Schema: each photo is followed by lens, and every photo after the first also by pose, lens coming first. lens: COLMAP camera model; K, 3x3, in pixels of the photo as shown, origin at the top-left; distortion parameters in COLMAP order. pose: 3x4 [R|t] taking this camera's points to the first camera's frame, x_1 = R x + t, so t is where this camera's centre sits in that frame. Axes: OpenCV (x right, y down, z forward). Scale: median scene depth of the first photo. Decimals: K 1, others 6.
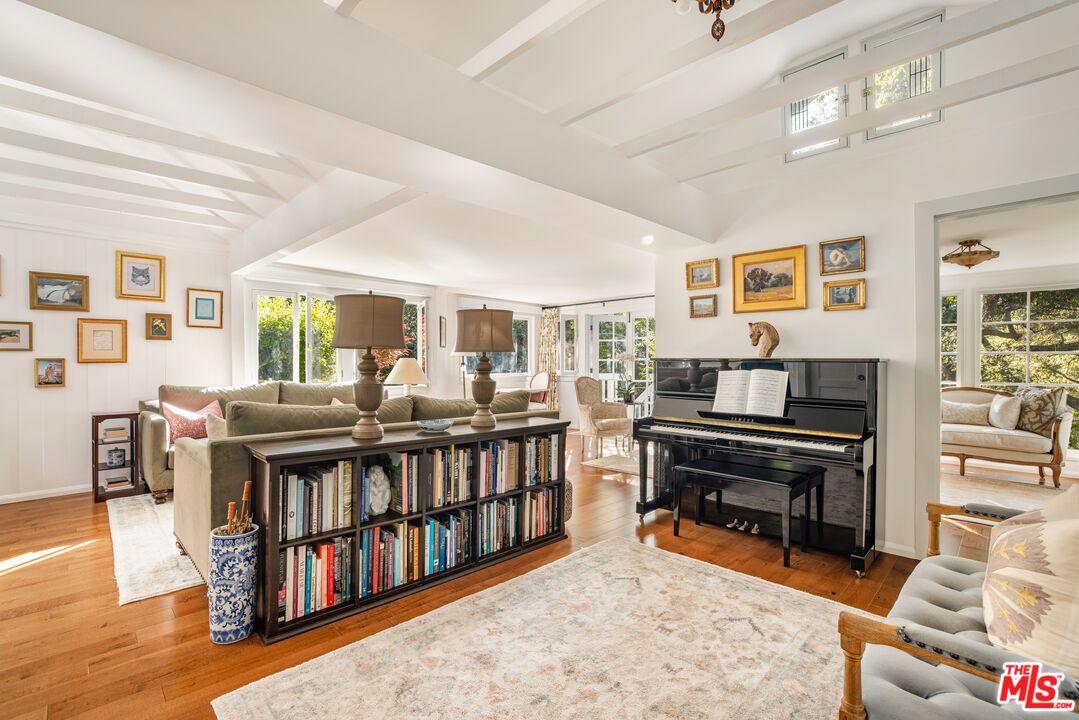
lens RADIAL K [[479.4, 0, 540.7], [0, 479.4, 362.1], [0, 0, 1]] dist [-0.003310, 0.000121]
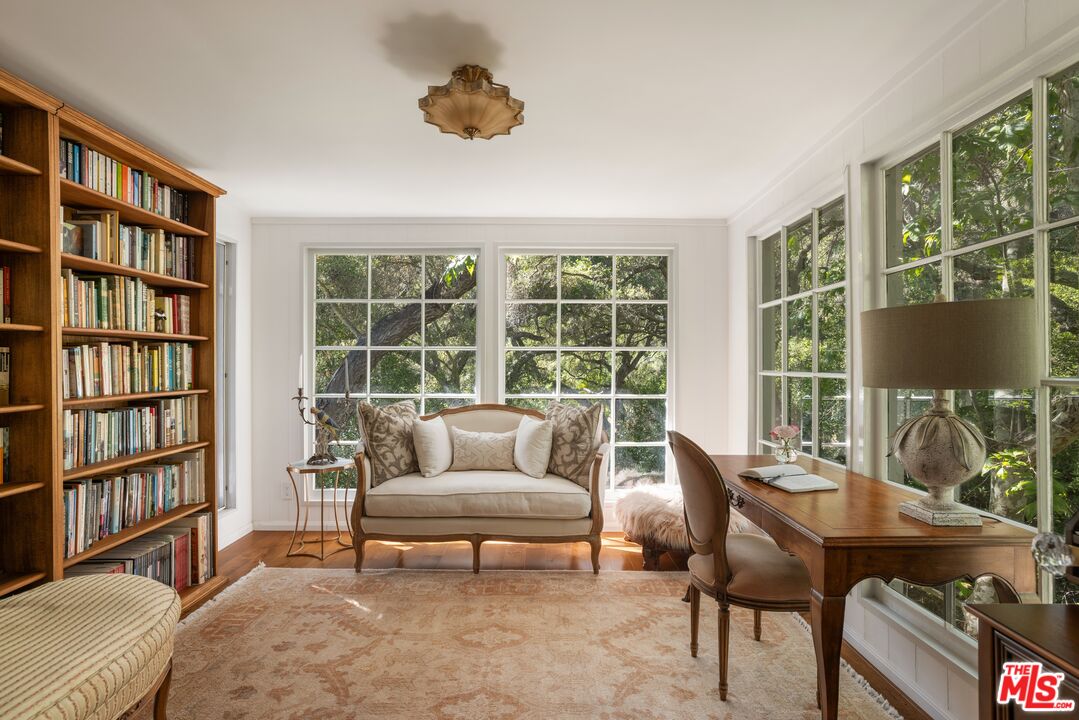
lens RADIAL K [[513.3, 0, 539.4], [0, 513.3, 358.5], [0, 0, 1]] dist [-0.024130, 0.001018]
pose [[0.709987, 0.004086, 0.704203, 0.548678], [-0.000673, 0.999987, -0.005124, -0.001723], [-0.704215, 0.003164, 0.709980, 0.563960]]
